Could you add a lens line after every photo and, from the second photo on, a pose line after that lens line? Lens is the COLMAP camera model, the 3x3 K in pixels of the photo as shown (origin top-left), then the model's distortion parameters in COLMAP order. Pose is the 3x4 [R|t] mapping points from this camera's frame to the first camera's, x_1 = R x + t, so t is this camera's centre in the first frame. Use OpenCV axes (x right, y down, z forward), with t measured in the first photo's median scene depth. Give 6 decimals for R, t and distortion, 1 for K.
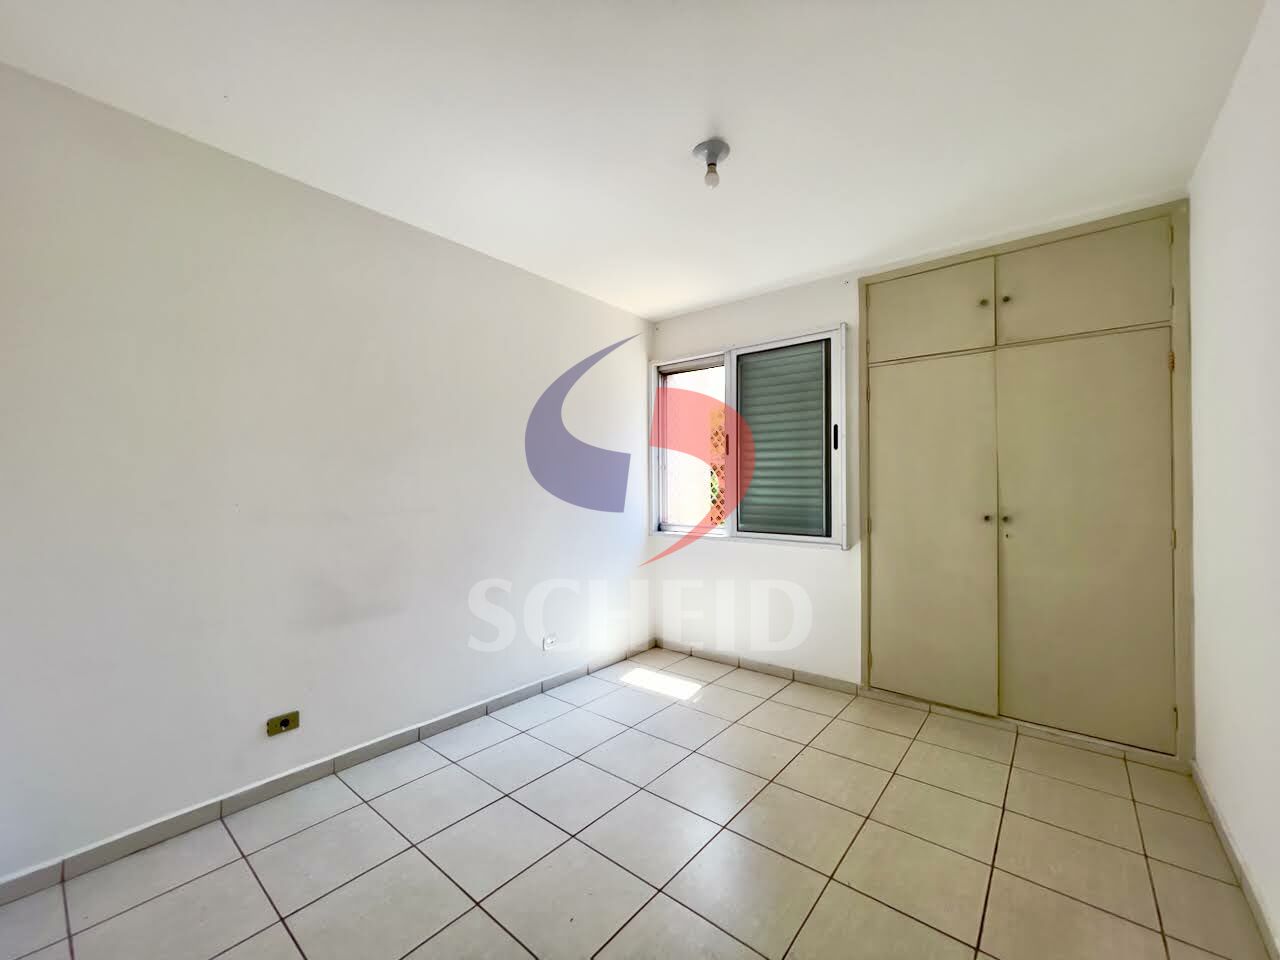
lens RADIAL K [[518.2, 0, 640.0], [0, 518.2, 480.0], [0, 0, 1]] dist [-0.001335, -0.000129]
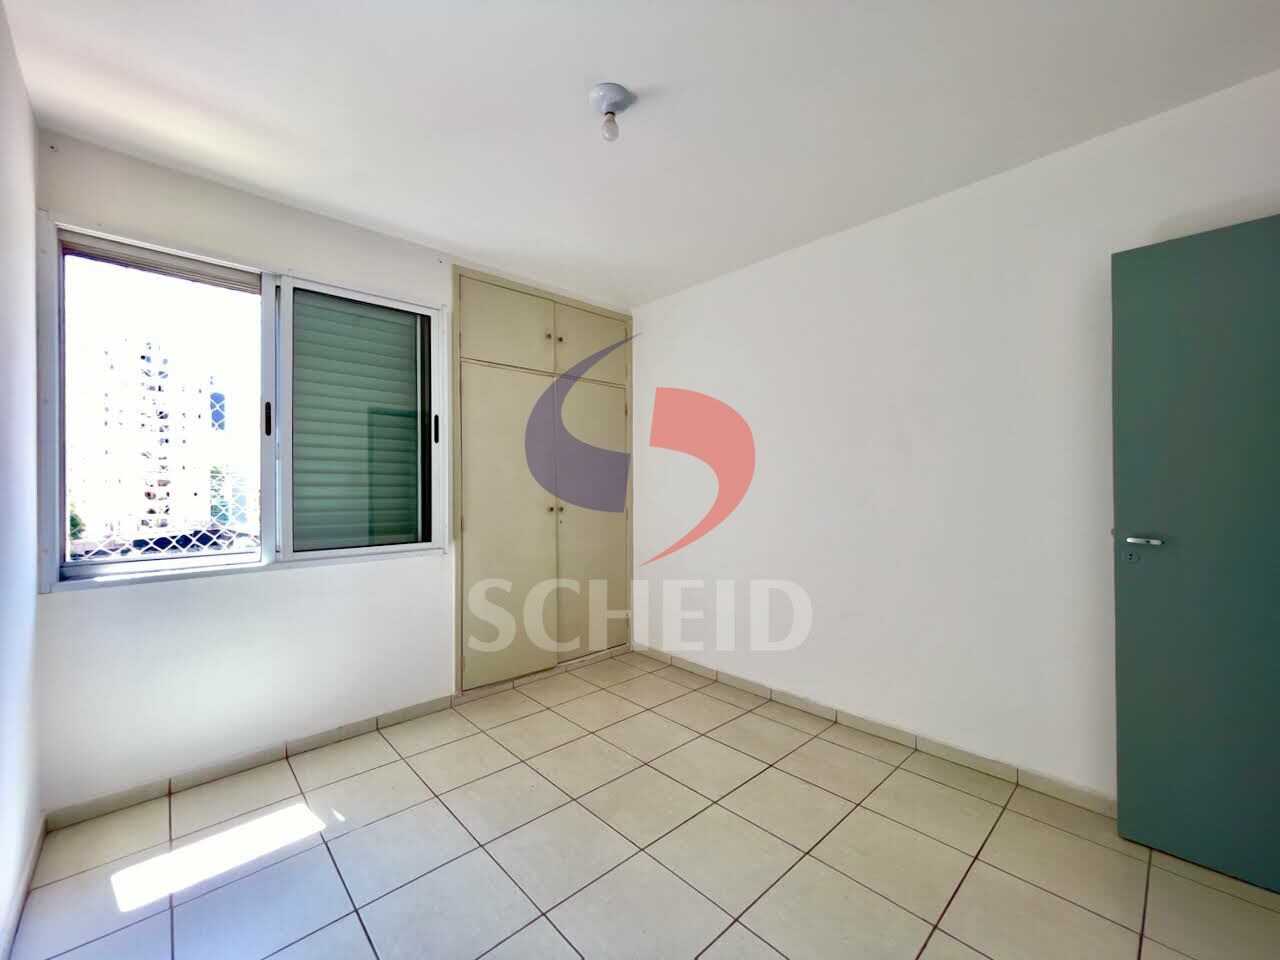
lens RADIAL K [[517.6, 0, 640.0], [0, 517.6, 480.0], [0, 0, 1]] dist [0.017000, 0.000036]
pose [[0.146752, 0.011117, 0.989111, -0.457219], [-0.006773, 0.999925, -0.010234, 0.011958], [-0.989150, -0.005198, 0.146816, 0.517852]]
